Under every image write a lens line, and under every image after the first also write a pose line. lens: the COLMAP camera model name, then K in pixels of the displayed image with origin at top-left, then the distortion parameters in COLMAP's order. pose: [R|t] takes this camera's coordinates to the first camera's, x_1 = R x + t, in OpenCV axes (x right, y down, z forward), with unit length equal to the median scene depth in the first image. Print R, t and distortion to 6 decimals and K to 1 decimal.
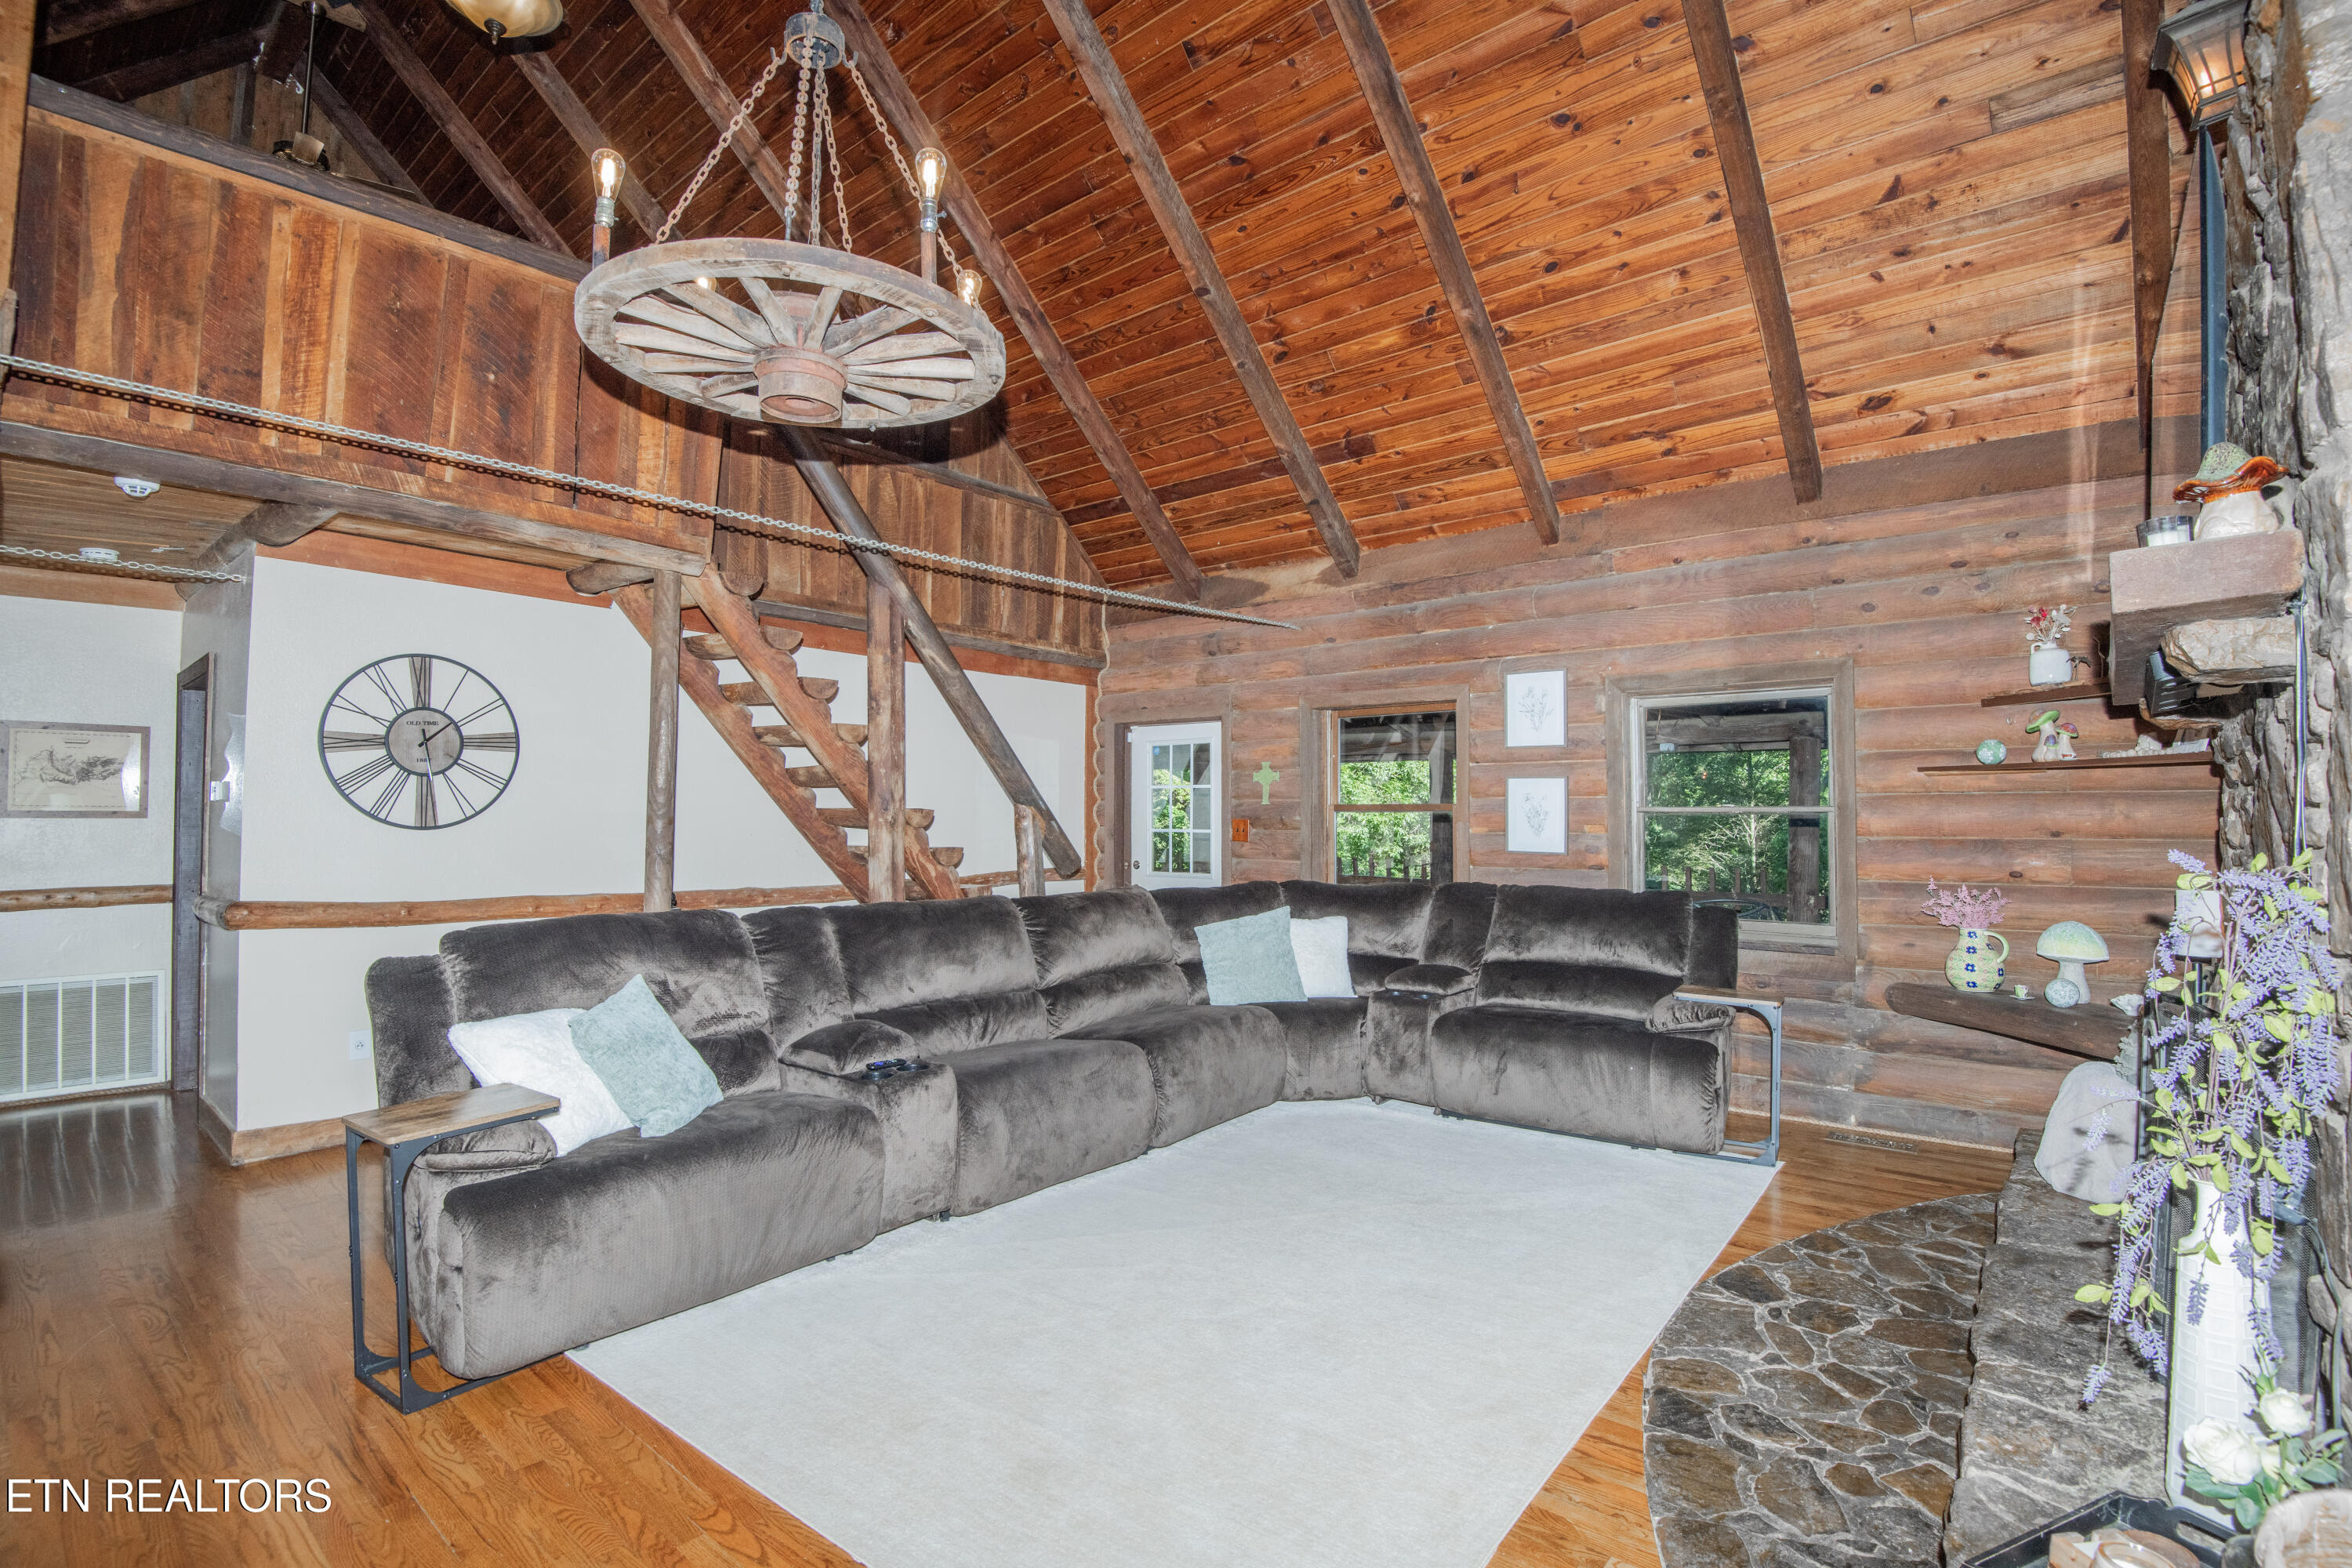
lens RADIAL K [[1094.8, 0, 1188.9], [0, 1094.8, 788.4], [0, 0, 1]] dist [-0.014062, -0.016126]
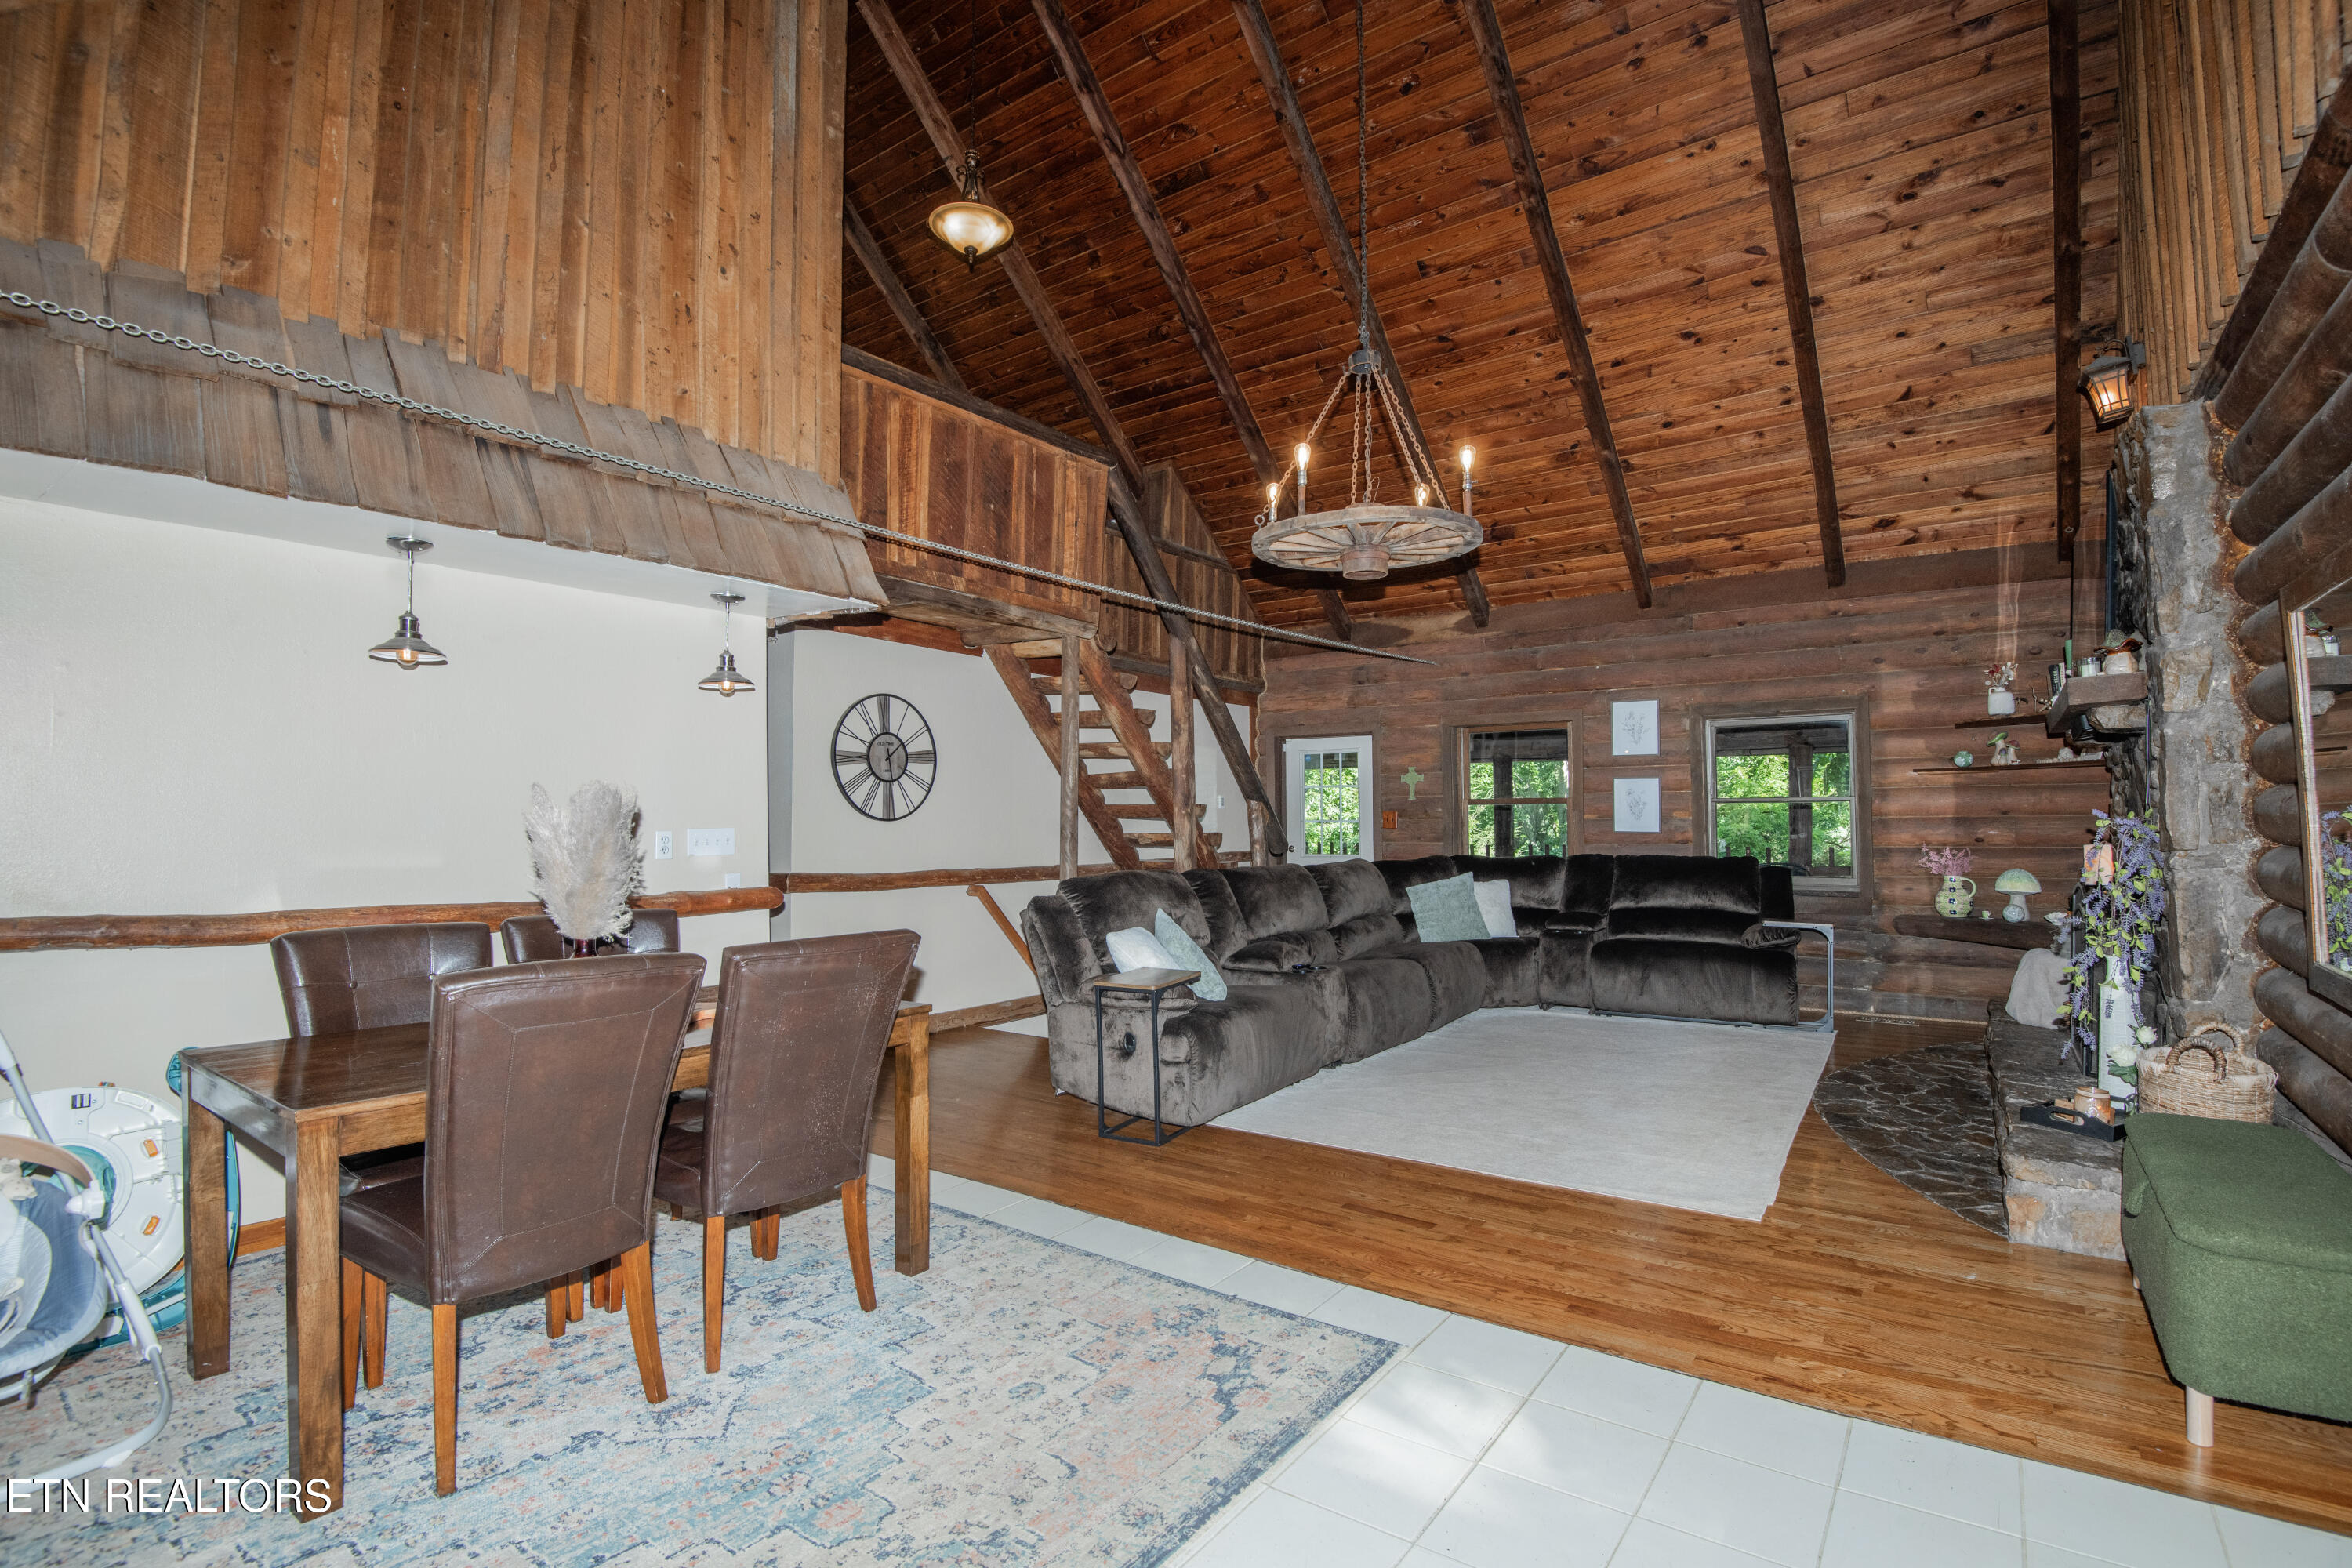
lens RADIAL K [[1094.8, 0, 1188.9], [0, 1094.8, 788.4], [0, 0, 1]] dist [-0.014062, -0.016126]
pose [[0.997634, -0.007451, 0.068345, -0.405656], [0.007491, 0.999972, -0.000331, -0.000398], [-0.068341, 0.000842, 0.997662, -0.400378]]
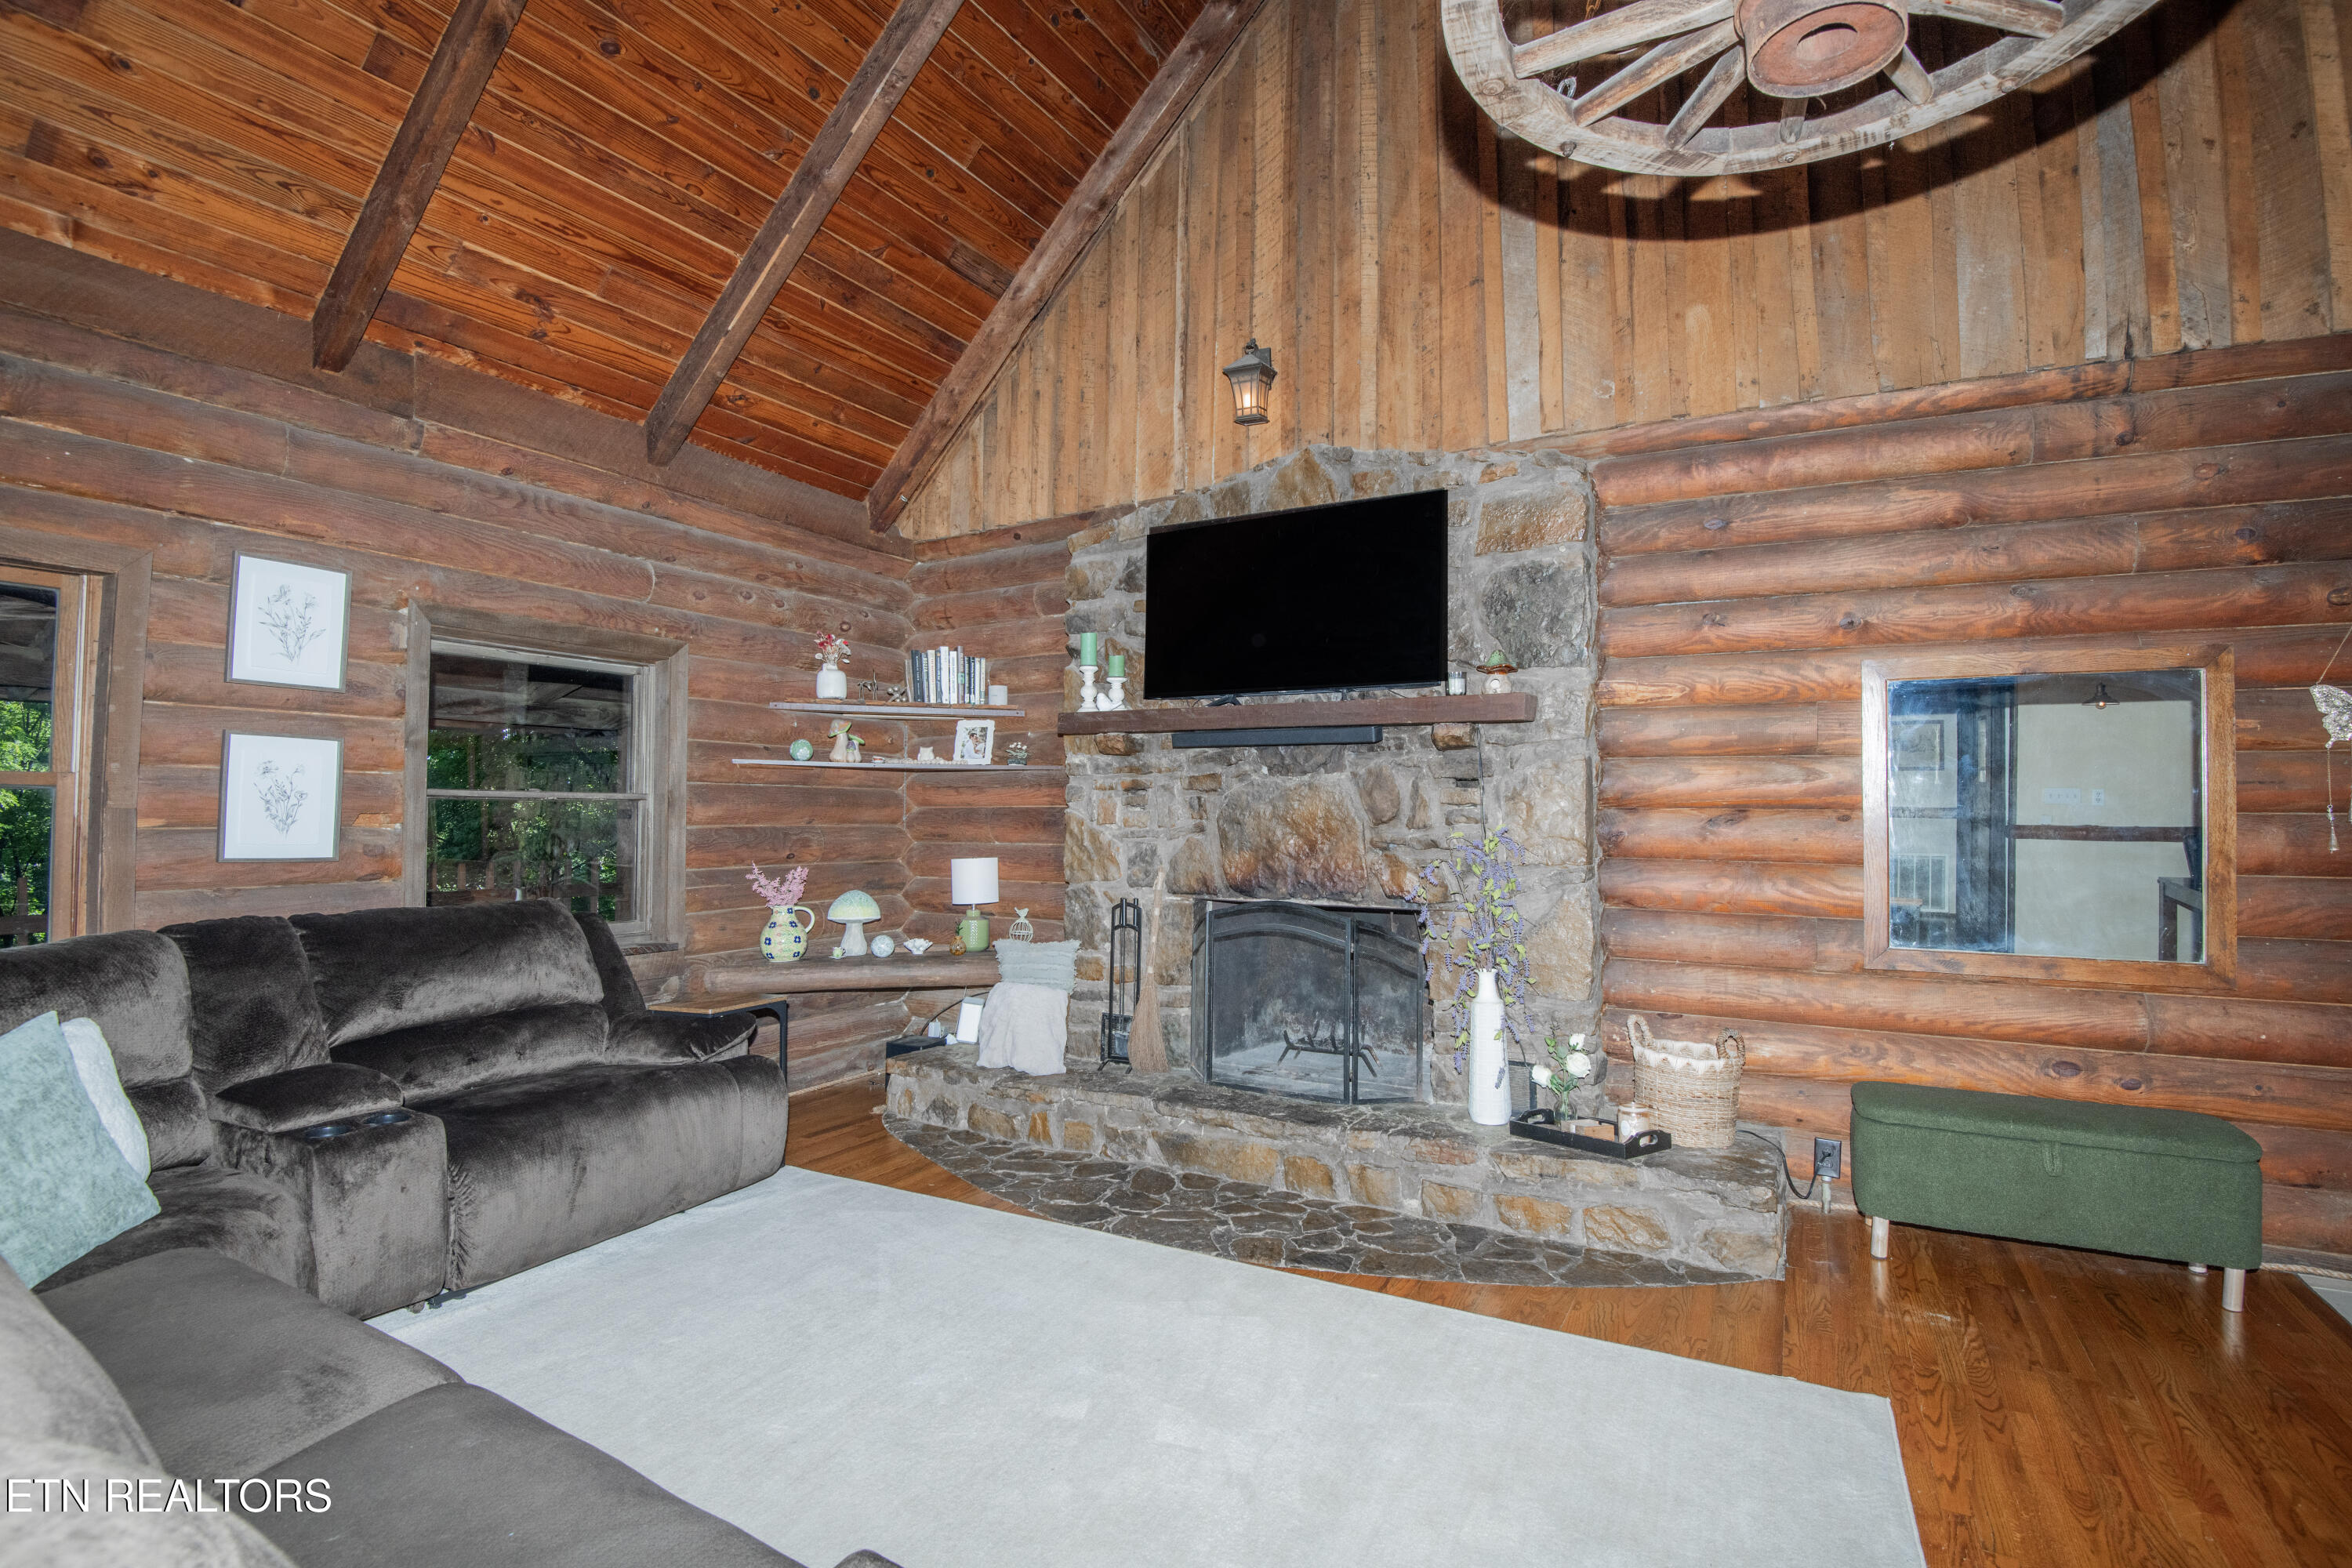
lens RADIAL K [[1094.8, 0, 1188.9], [0, 1094.8, 788.4], [0, 0, 1]] dist [-0.014062, -0.016126]
pose [[-0.173447, 0.019765, 0.984645, -0.434917], [-0.036787, 0.998971, -0.026532, 0.020371], [-0.984156, -0.040824, -0.172541, 0.723562]]
